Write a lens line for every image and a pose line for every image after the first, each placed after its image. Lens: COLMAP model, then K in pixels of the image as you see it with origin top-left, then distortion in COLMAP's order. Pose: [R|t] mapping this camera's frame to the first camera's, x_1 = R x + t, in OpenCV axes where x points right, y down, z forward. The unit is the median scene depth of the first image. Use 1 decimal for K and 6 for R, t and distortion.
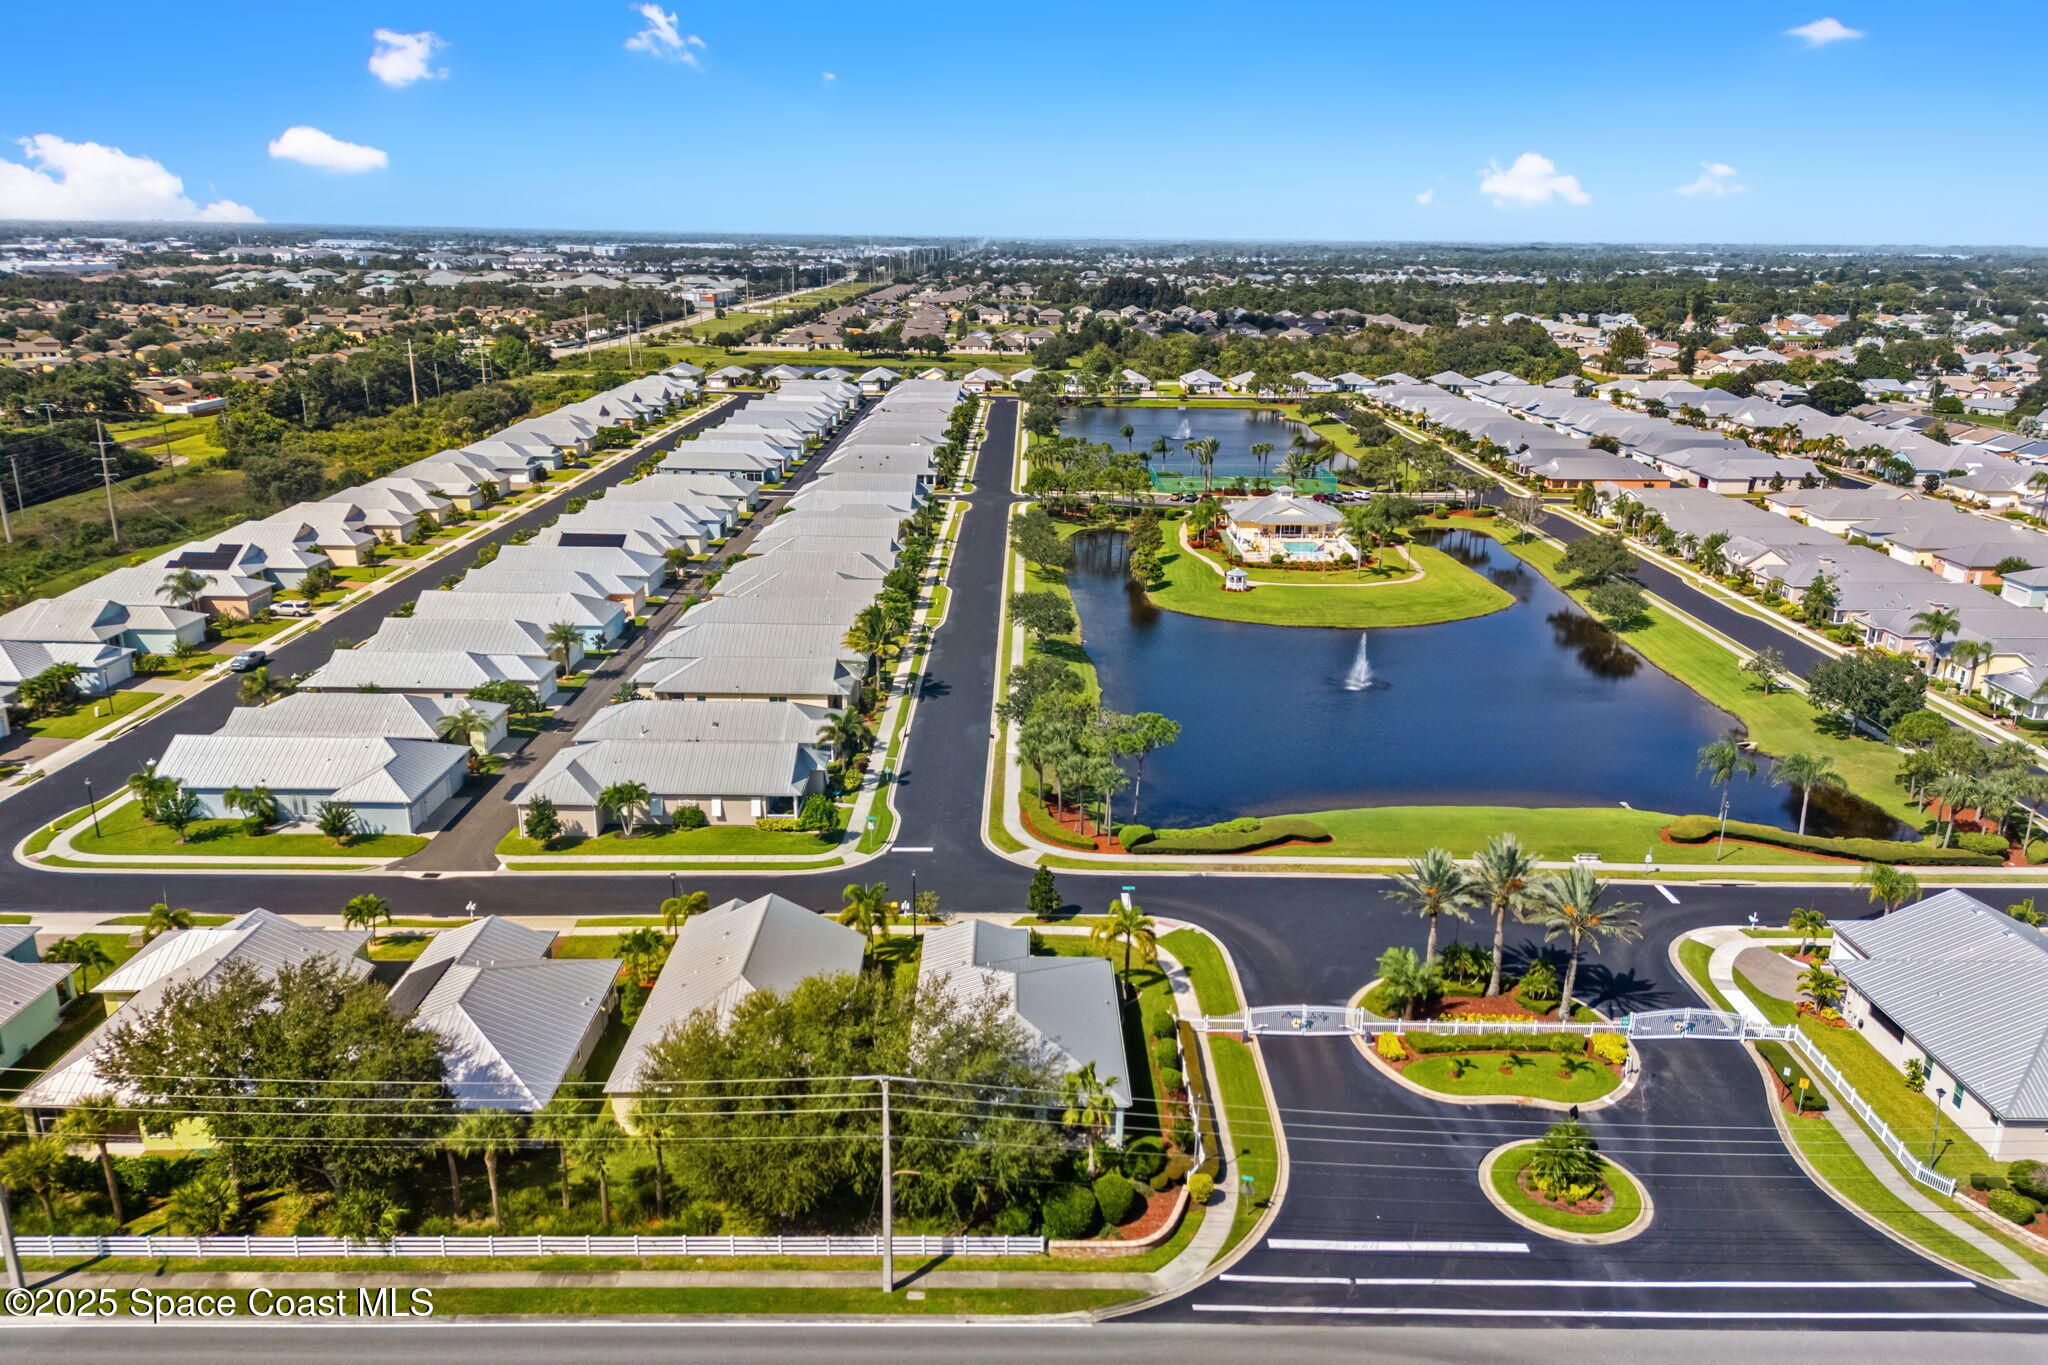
lens RADIAL K [[1503.9, 0, 1024.0], [0, 1503.9, 682.5], [0, 0, 1]] dist [0.109099, -0.121539]
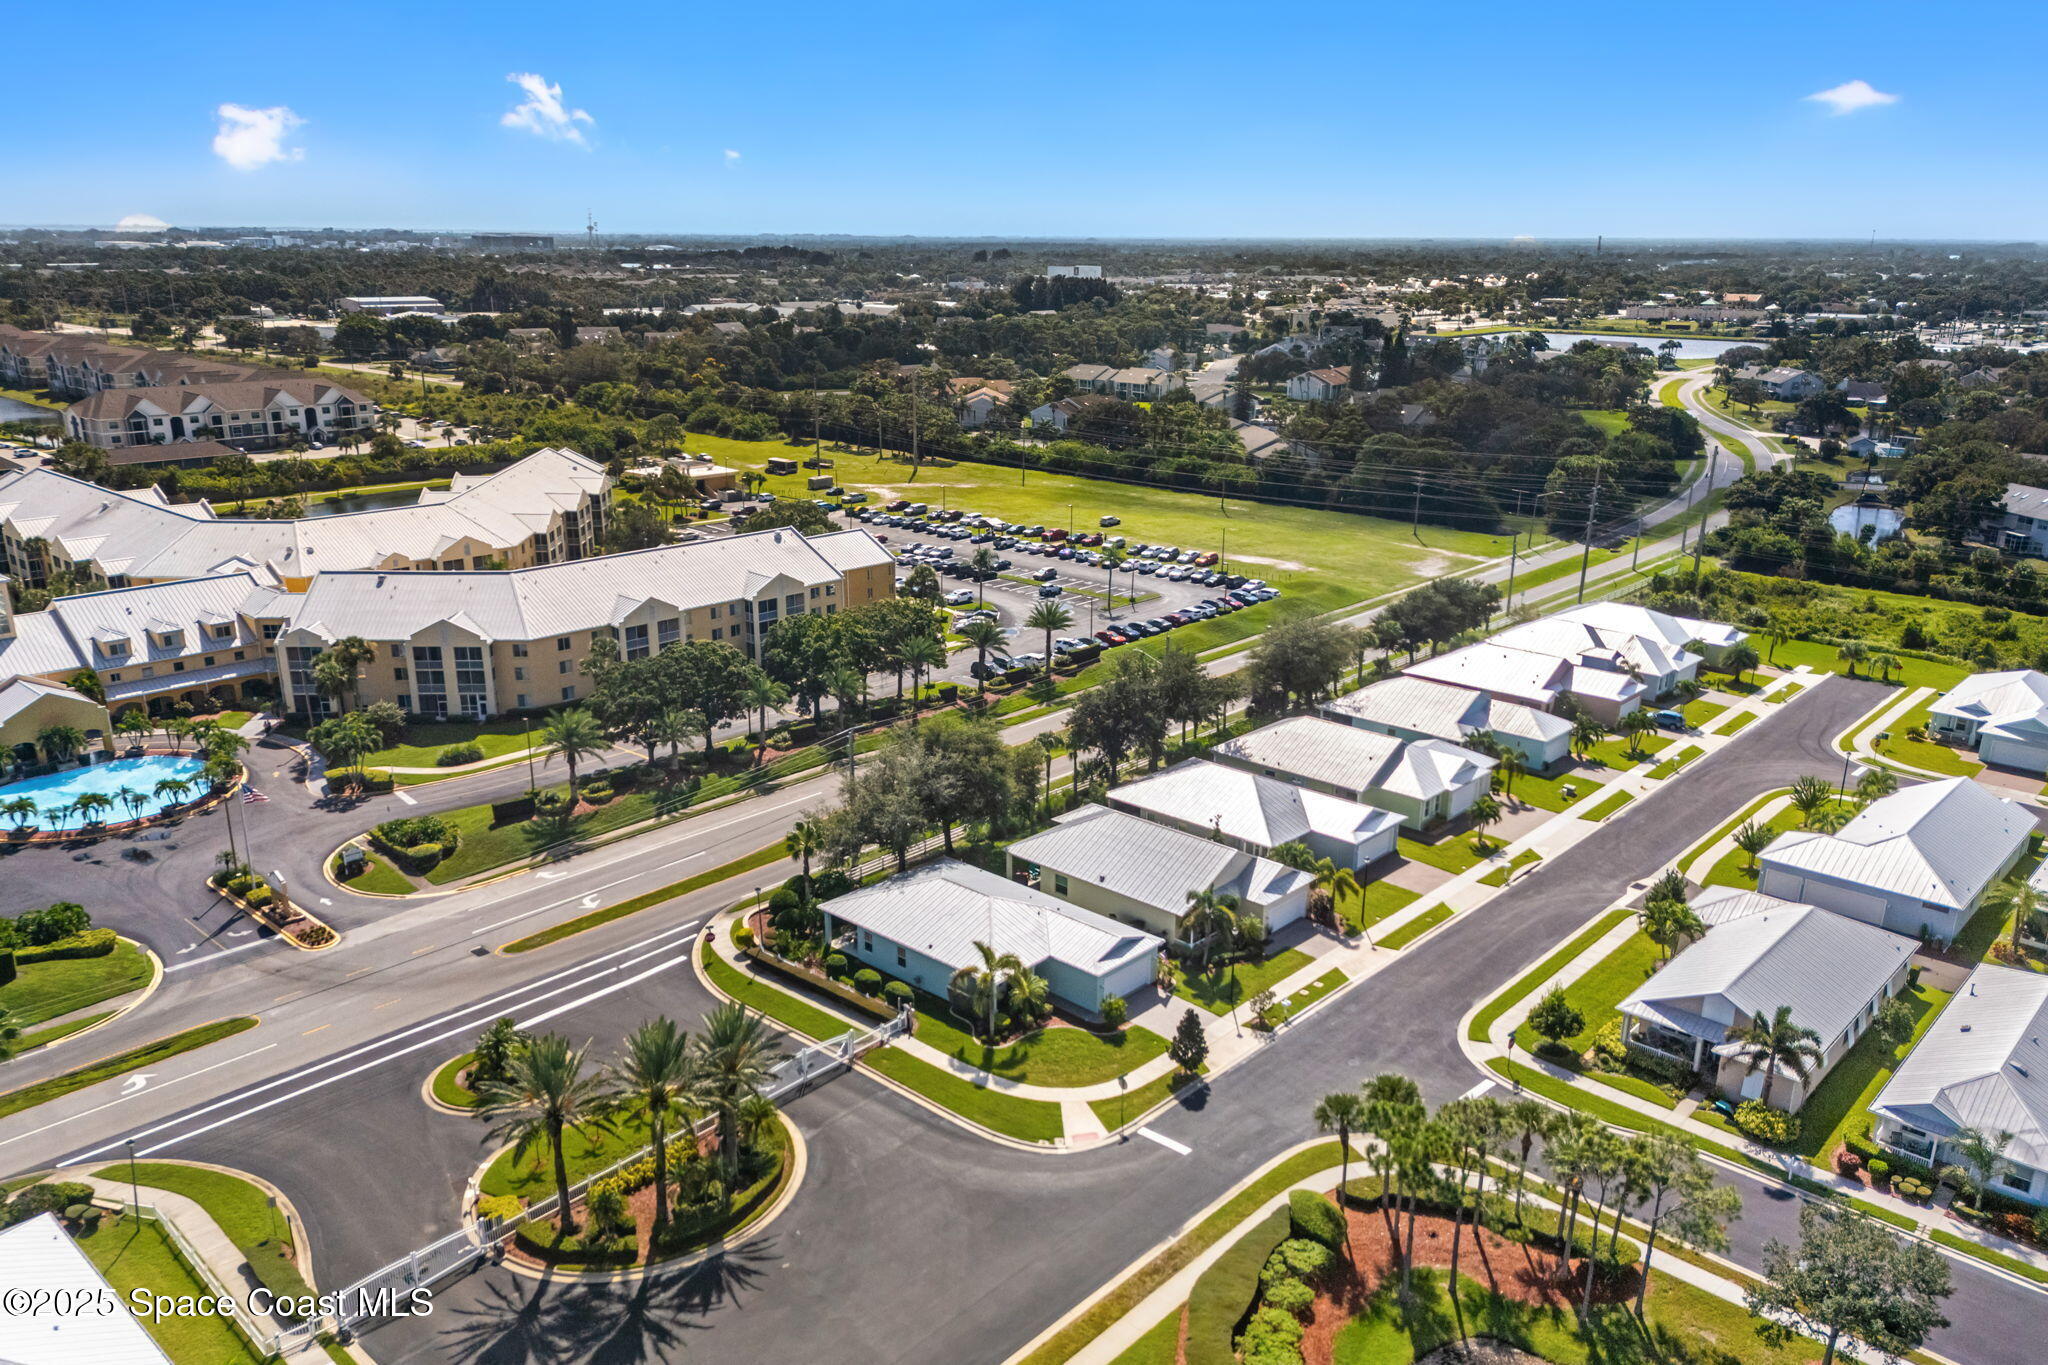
lens RADIAL K [[1513.8, 0, 1027.3], [0, 1513.8, 738.1], [0, 0, 1]] dist [0.088745, -0.087770]
pose [[-0.669077, 0.218986, -0.710198, 0.191184], [-0.231686, 0.846523, 0.479292, -0.115322], [0.706157, 0.485226, -0.515653, 0.397321]]
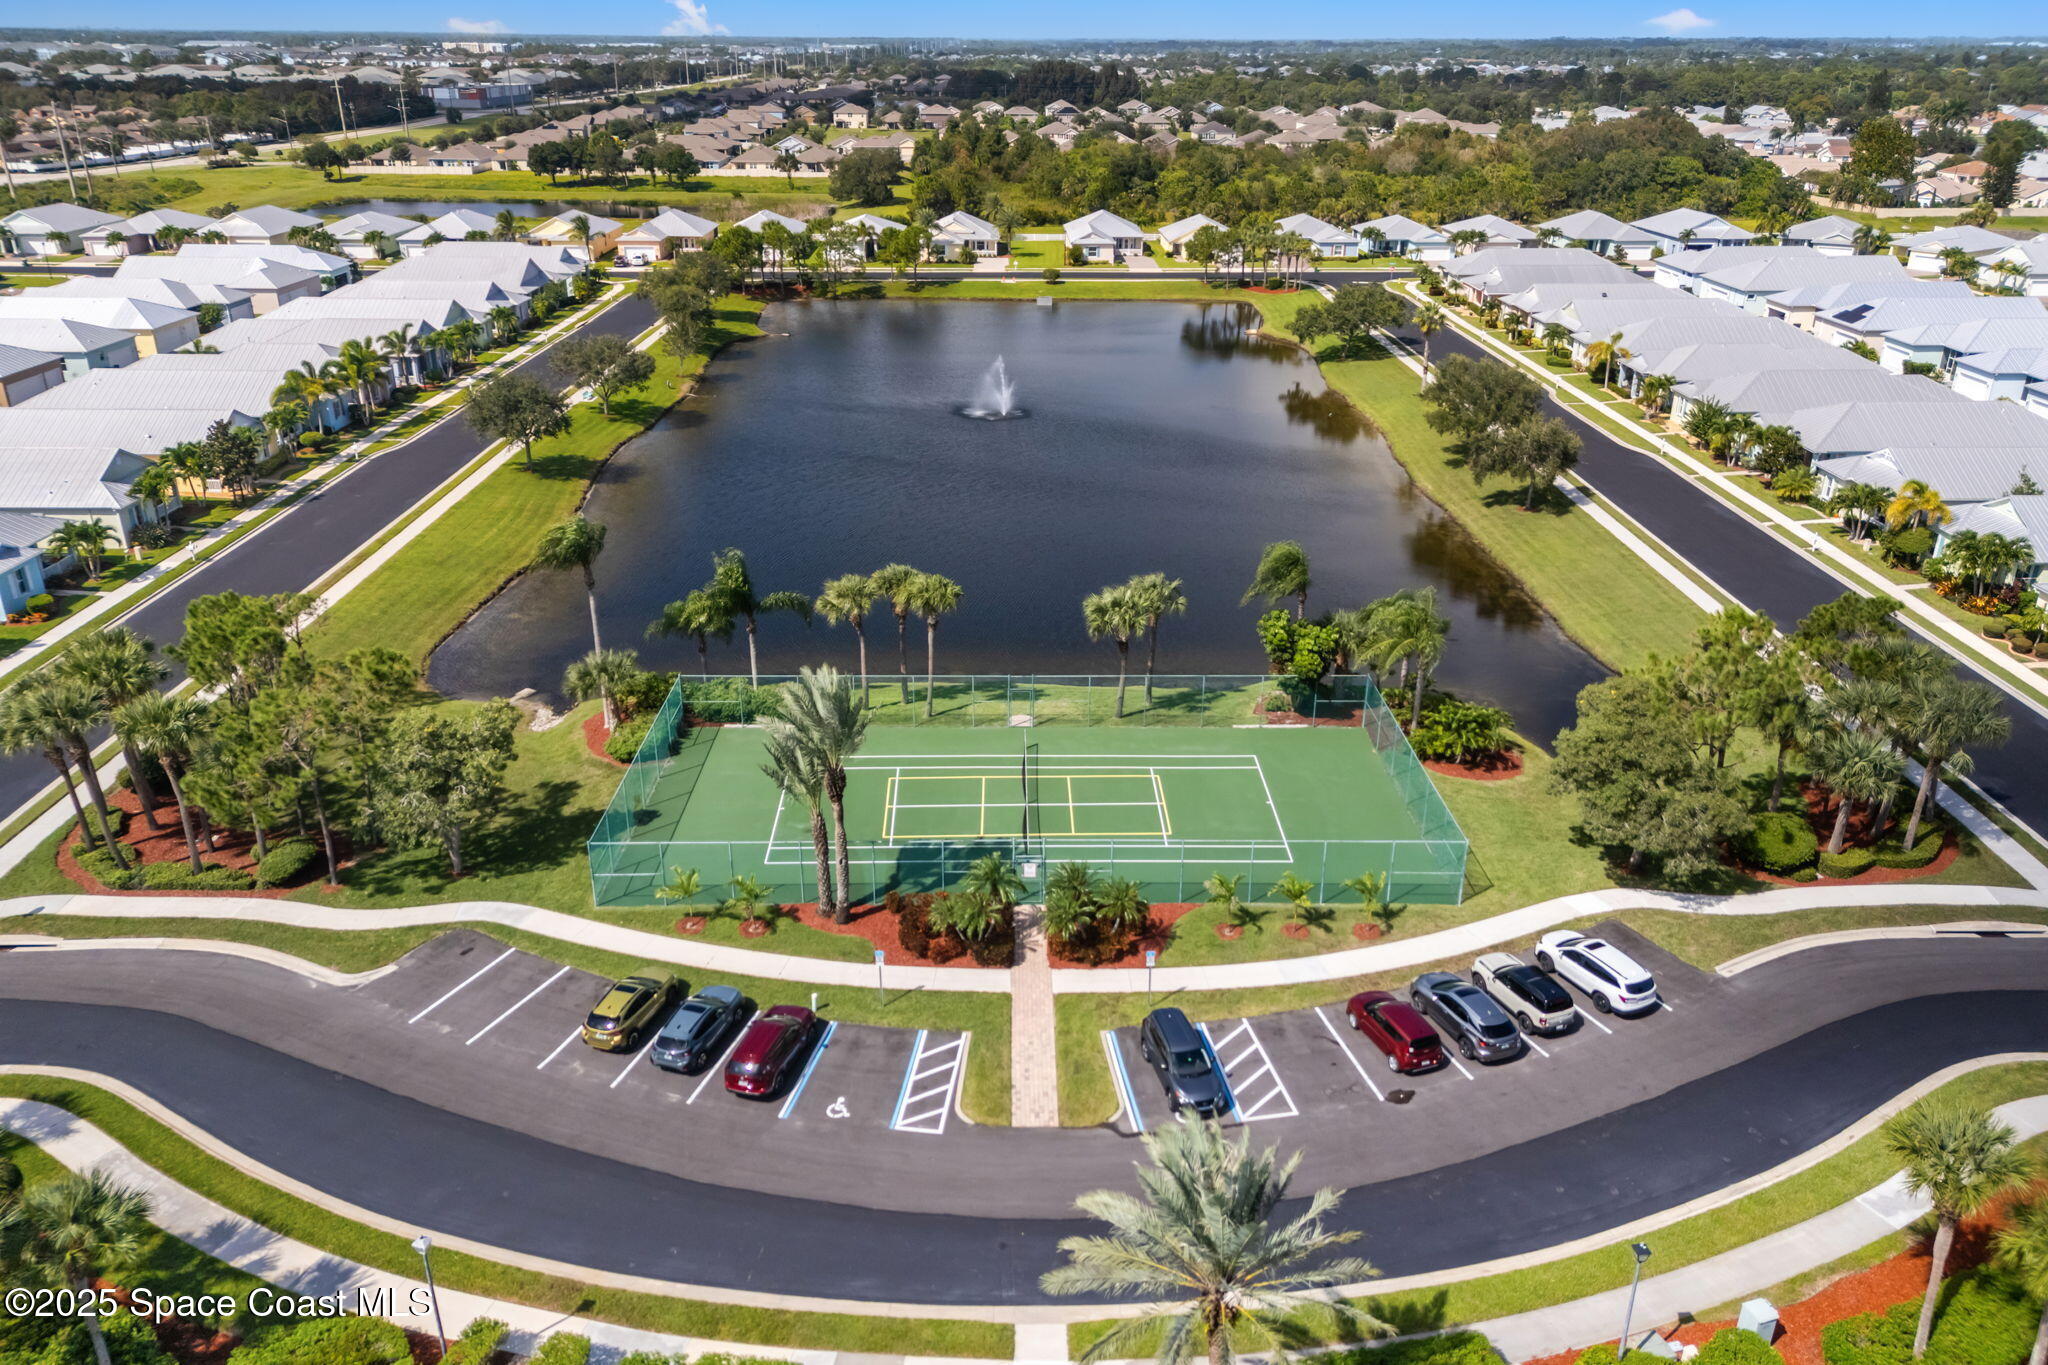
lens RADIAL K [[1509.5, 0, 1035.6], [0, 1509.5, 716.3], [0, 0, 1]] dist [0.069967, -0.054894]
pose [[0.999850, -0.013643, 0.010678, 0.122914], [0.012119, 0.991216, 0.131698, -0.150723], [-0.012381, -0.131549, 0.991232, 0.669008]]
